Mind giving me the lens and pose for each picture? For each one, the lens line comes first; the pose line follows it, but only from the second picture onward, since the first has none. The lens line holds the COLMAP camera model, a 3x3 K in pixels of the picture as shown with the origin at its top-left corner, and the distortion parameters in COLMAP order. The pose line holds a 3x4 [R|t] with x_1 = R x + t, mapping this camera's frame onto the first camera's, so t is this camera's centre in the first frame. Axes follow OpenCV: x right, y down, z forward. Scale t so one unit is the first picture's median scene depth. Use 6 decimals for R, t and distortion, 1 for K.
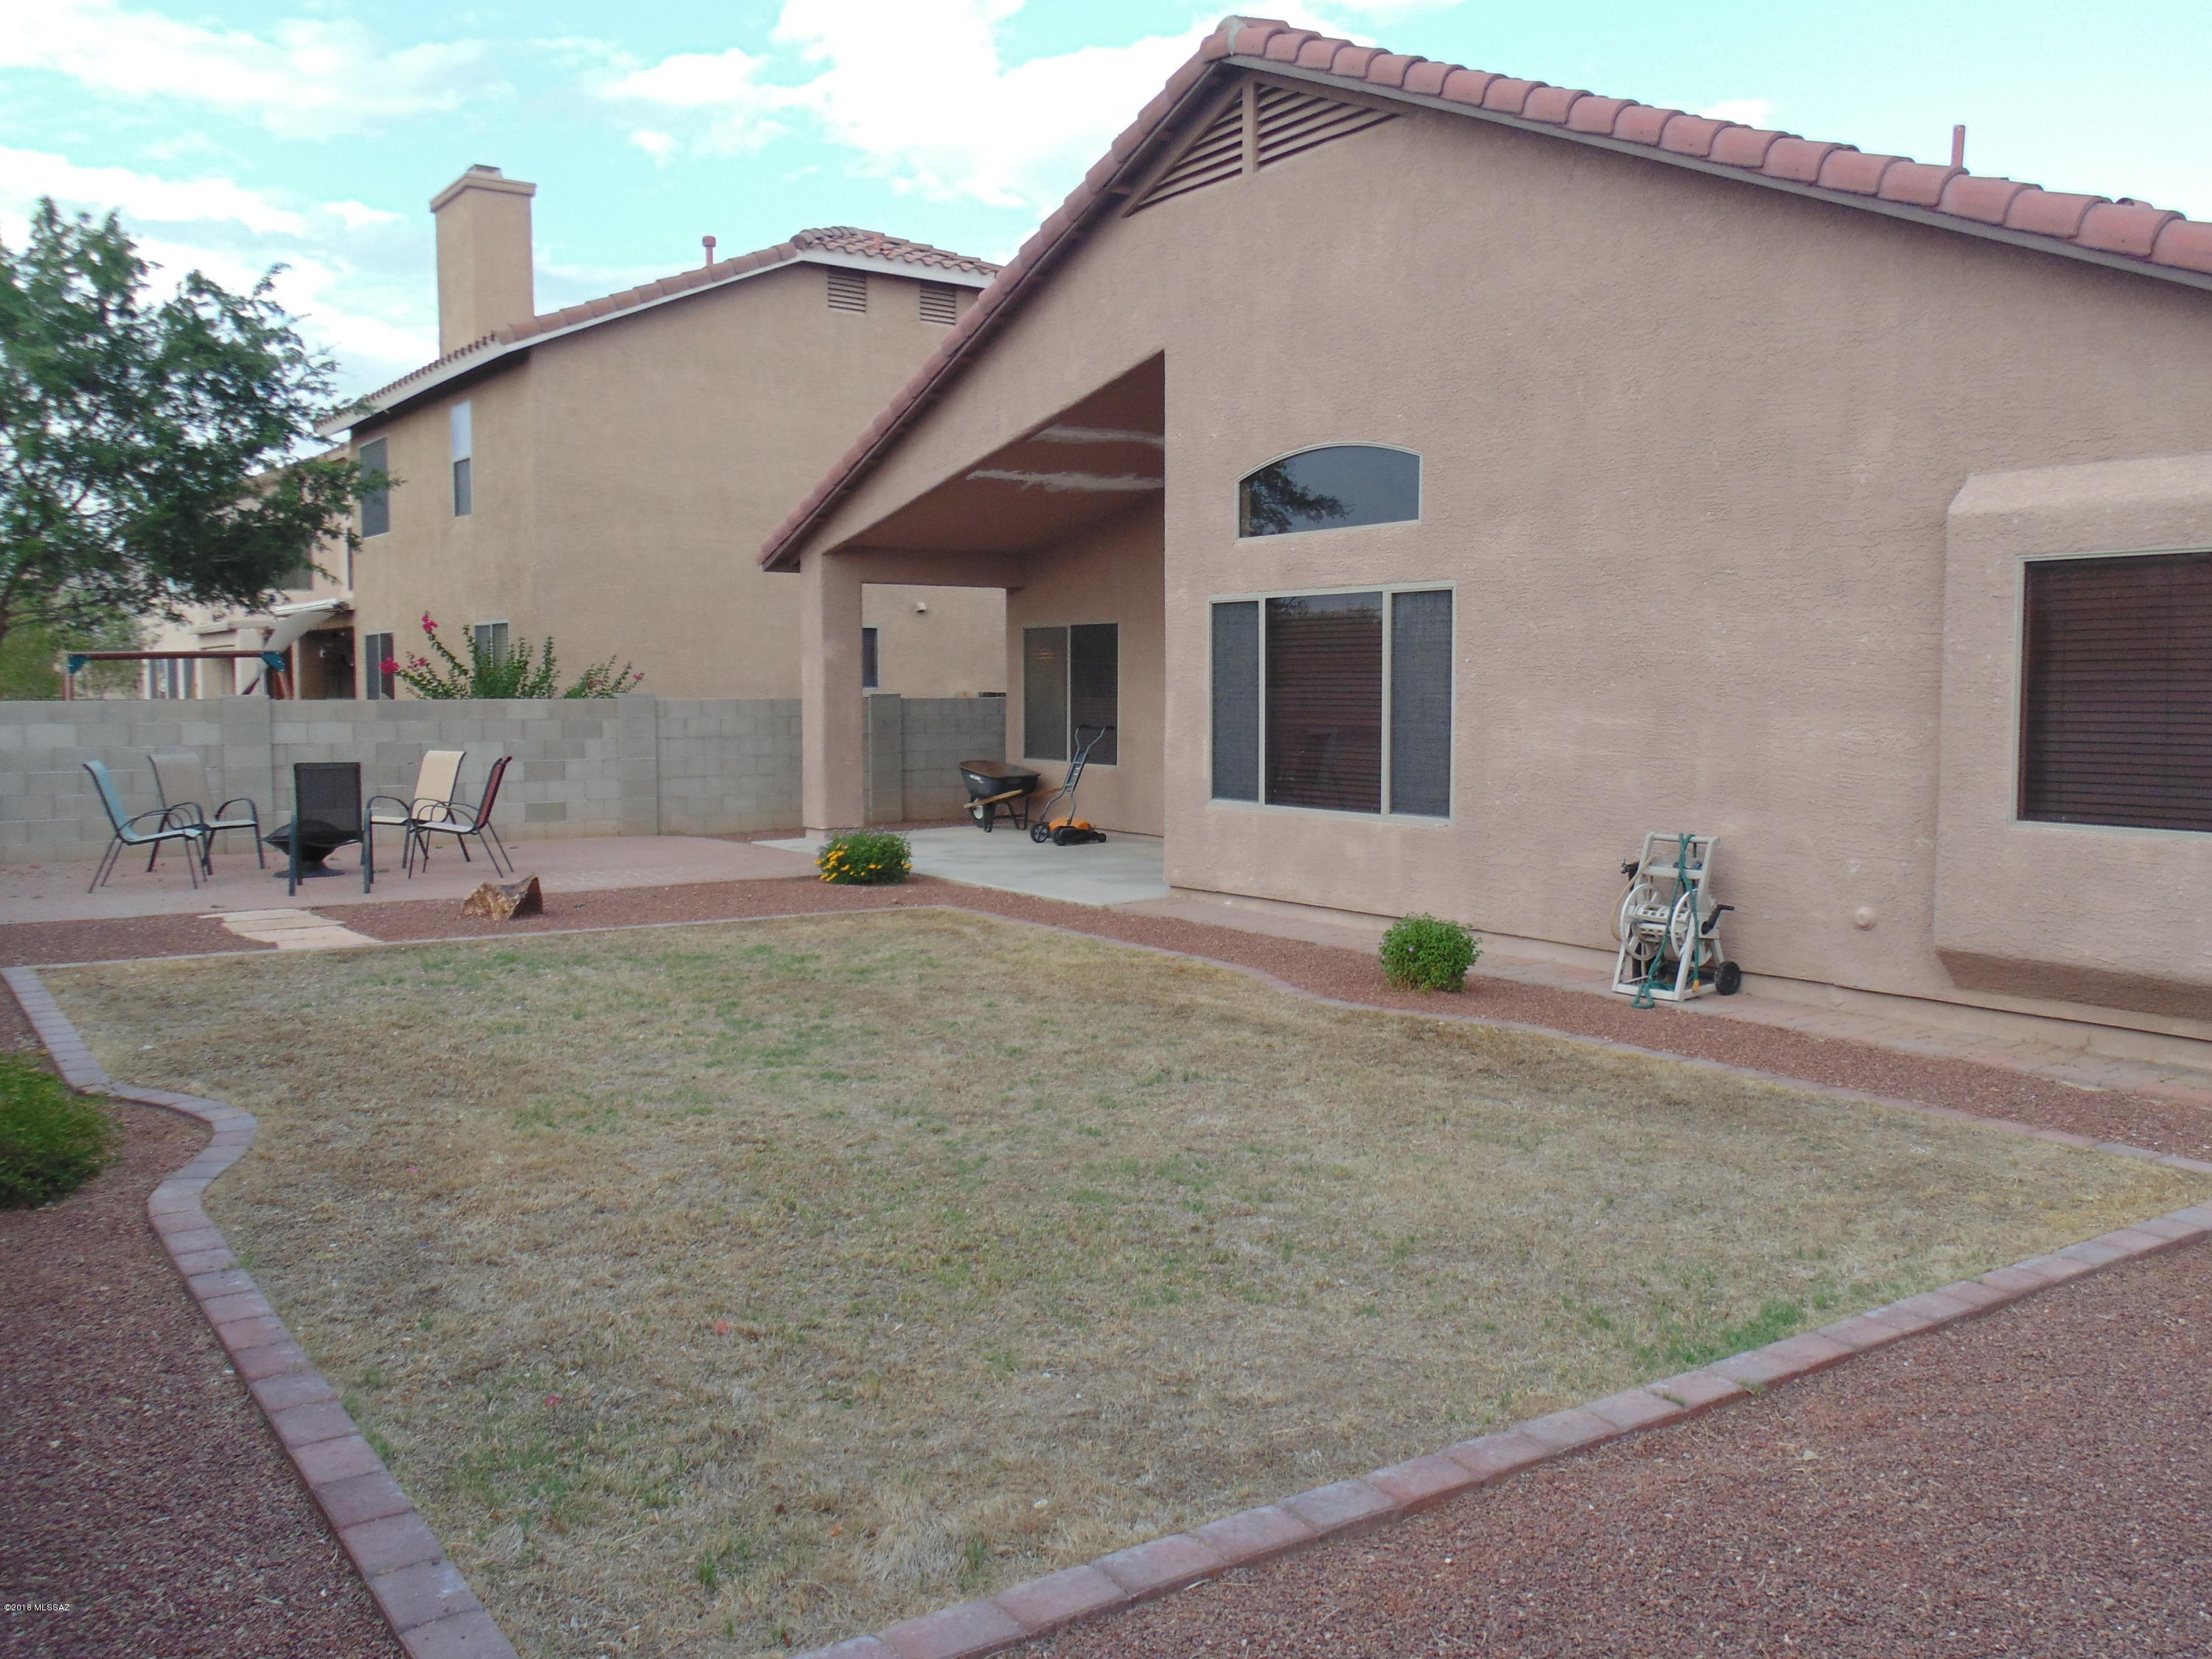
lens RADIAL K [[1794.3, 0, 1120.0], [0, 1794.3, 809.7], [0, 0, 1]] dist [-0.001257, -0.001053]
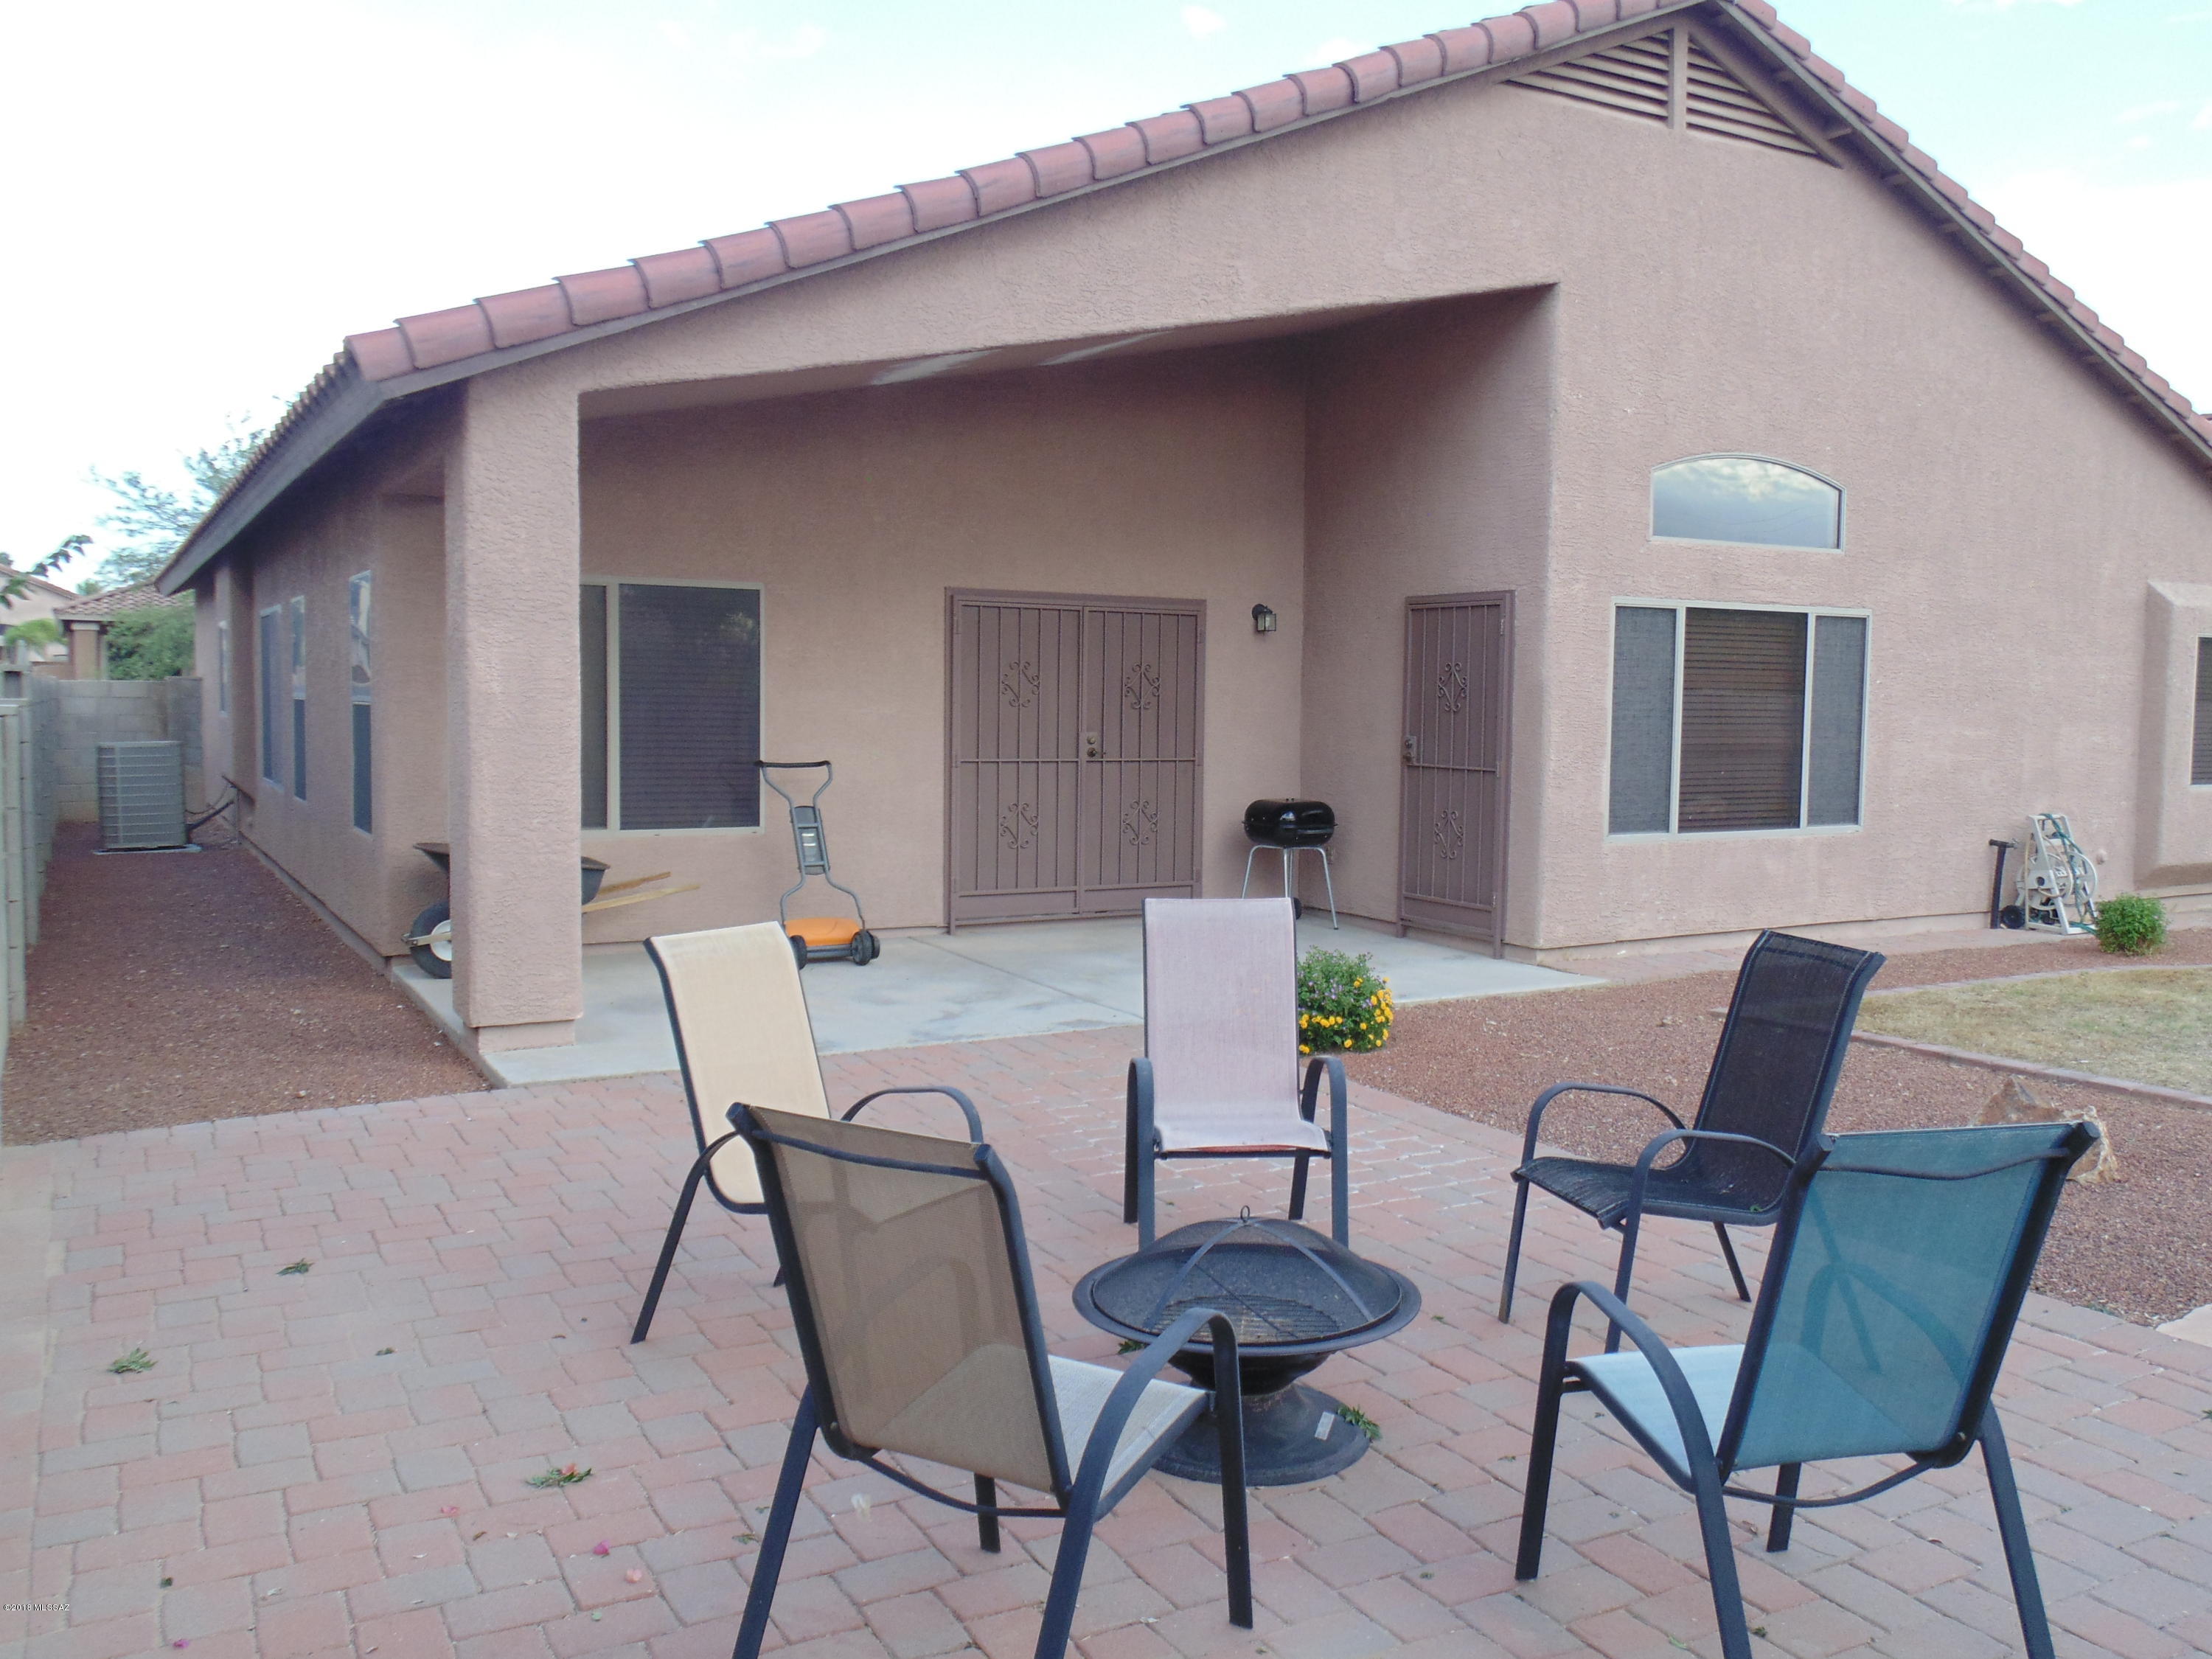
lens RADIAL K [[1790.2, 0, 1111.0], [0, 1790.2, 812.9], [0, 0, 1]] dist [-0.007174, -0.002290]
pose [[0.102464, -0.059282, 0.992969, -1.319160], [0.062134, 0.996655, 0.053090, -0.123036], [-0.992794, 0.056257, 0.105805, 1.846767]]
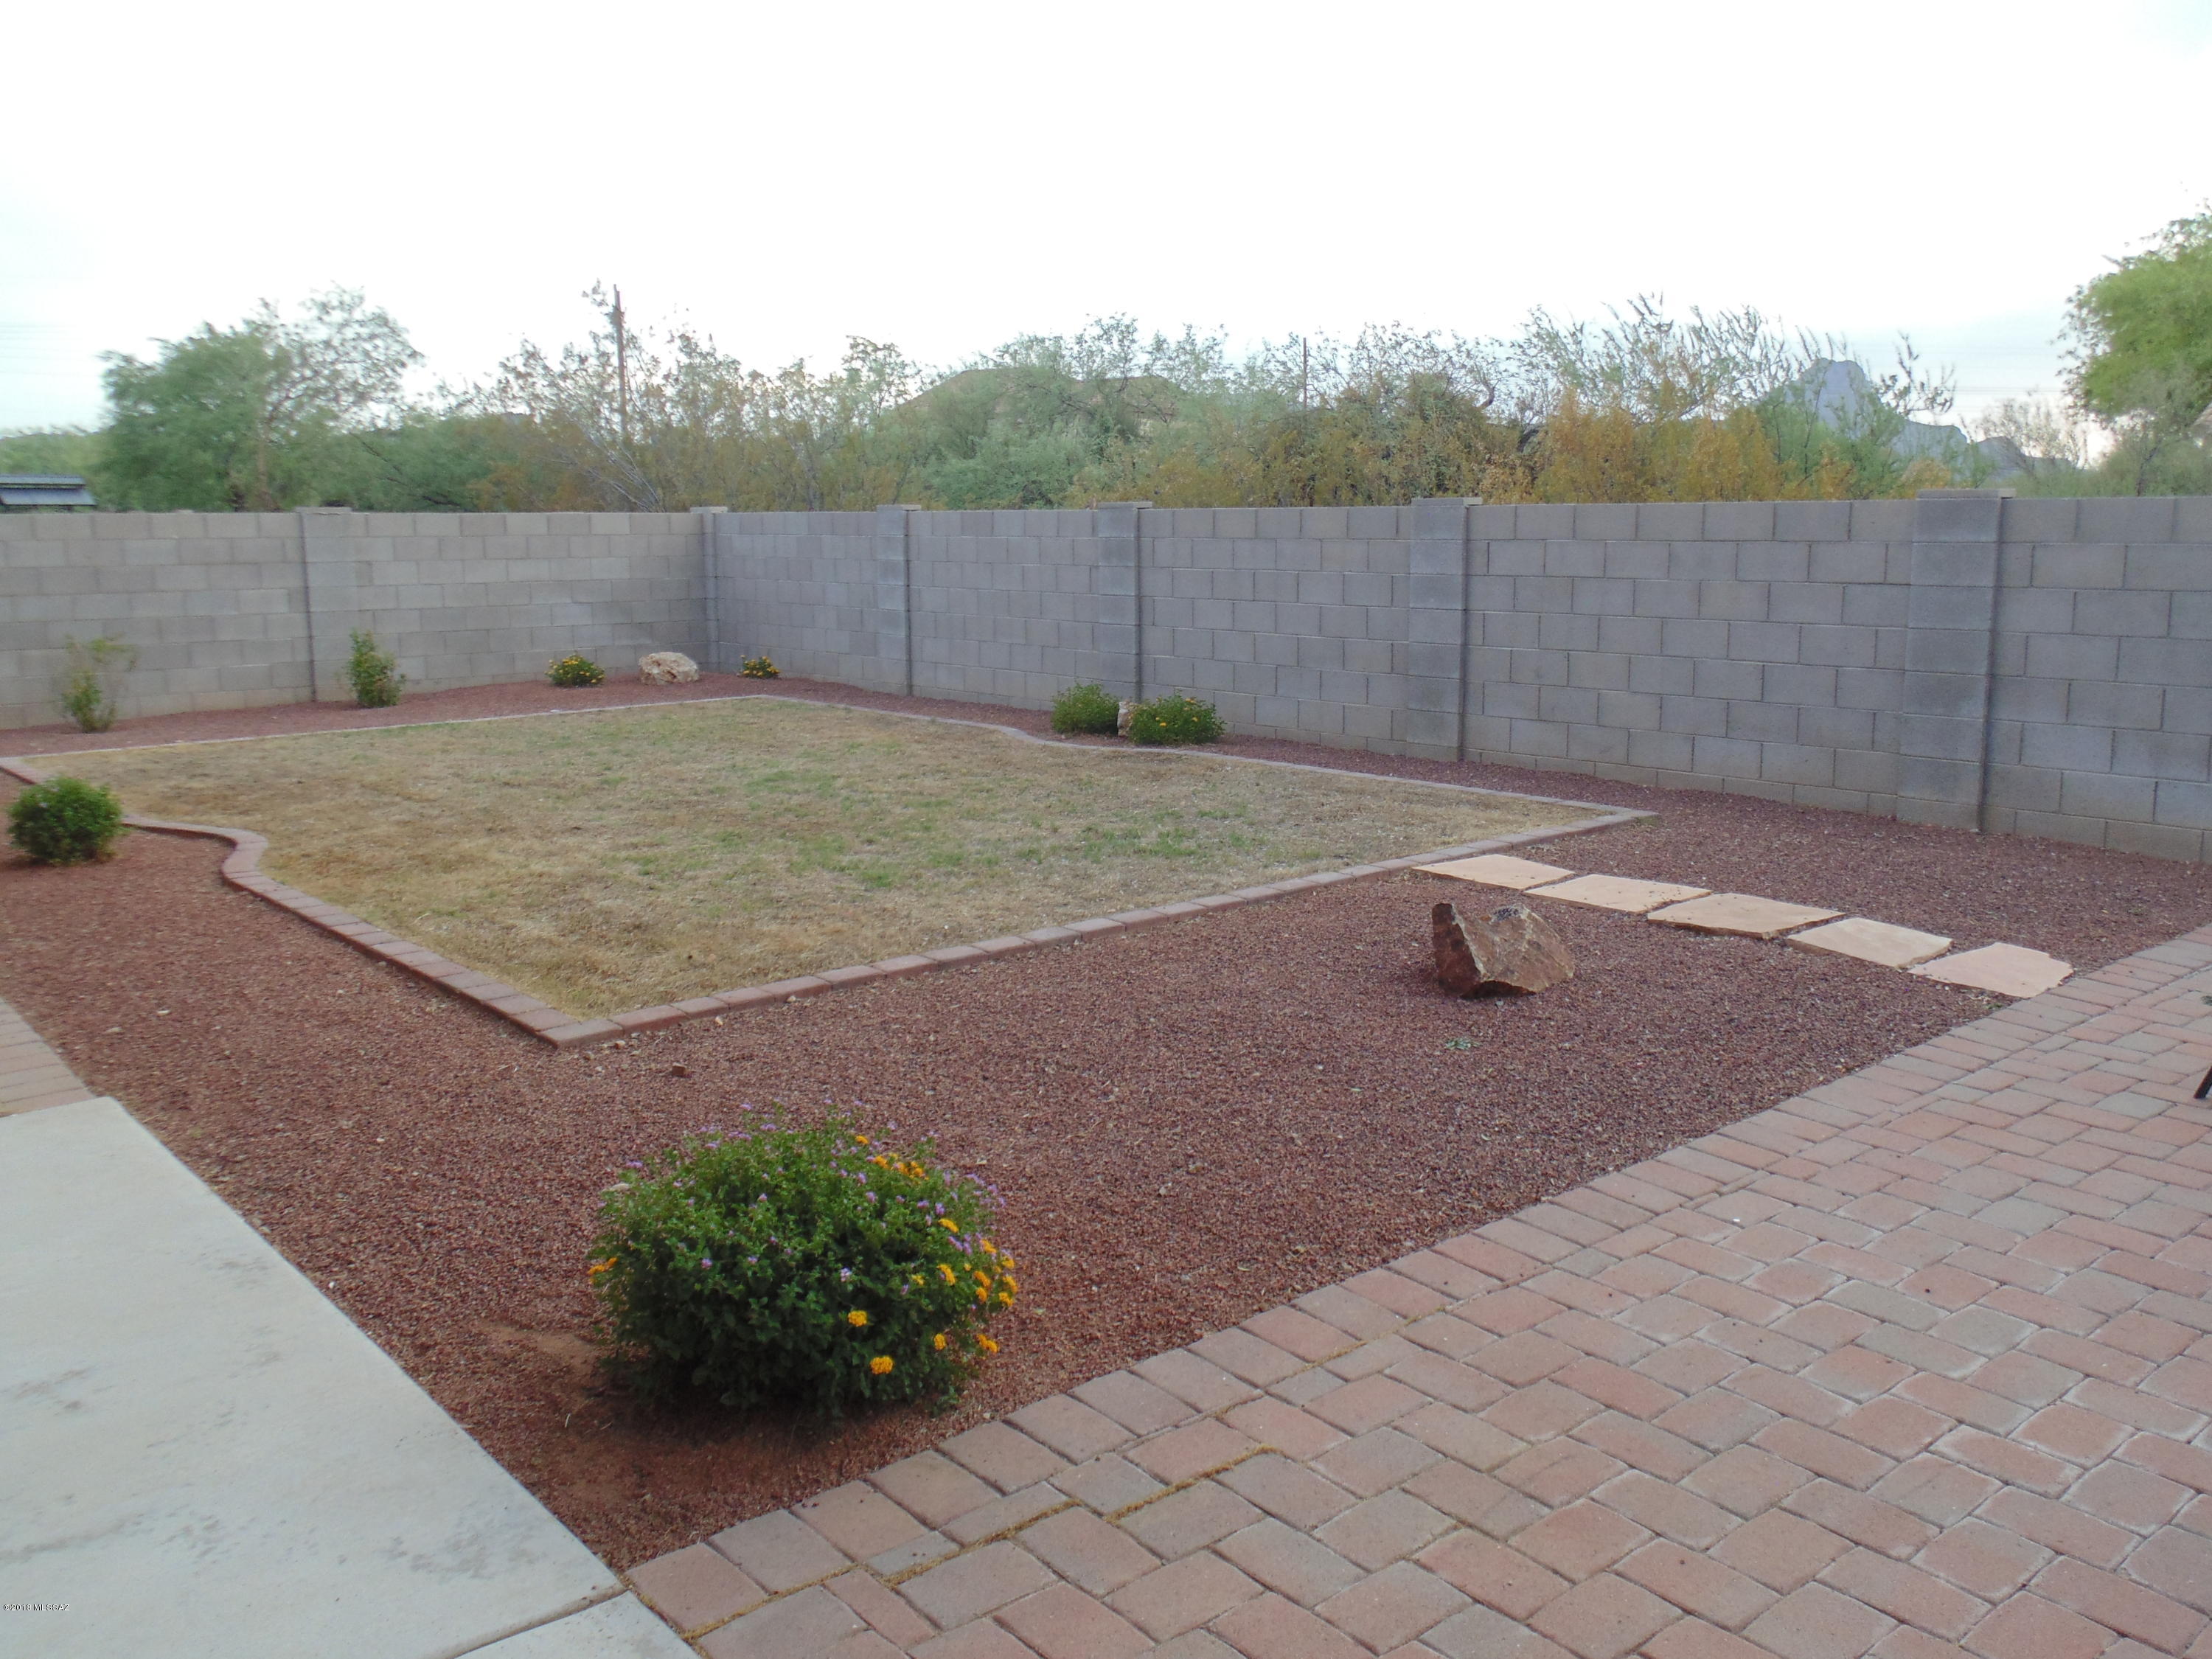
lens RADIAL K [[1794.3, 0, 1120.0], [0, 1794.3, 809.7], [0, 0, 1]] dist [-0.001257, -0.001053]
pose [[-0.996998, 0.017360, -0.075458, -0.382207], [-0.000476, 0.973151, 0.230168, -0.144850], [0.077428, 0.229513, -0.970221, 2.200848]]
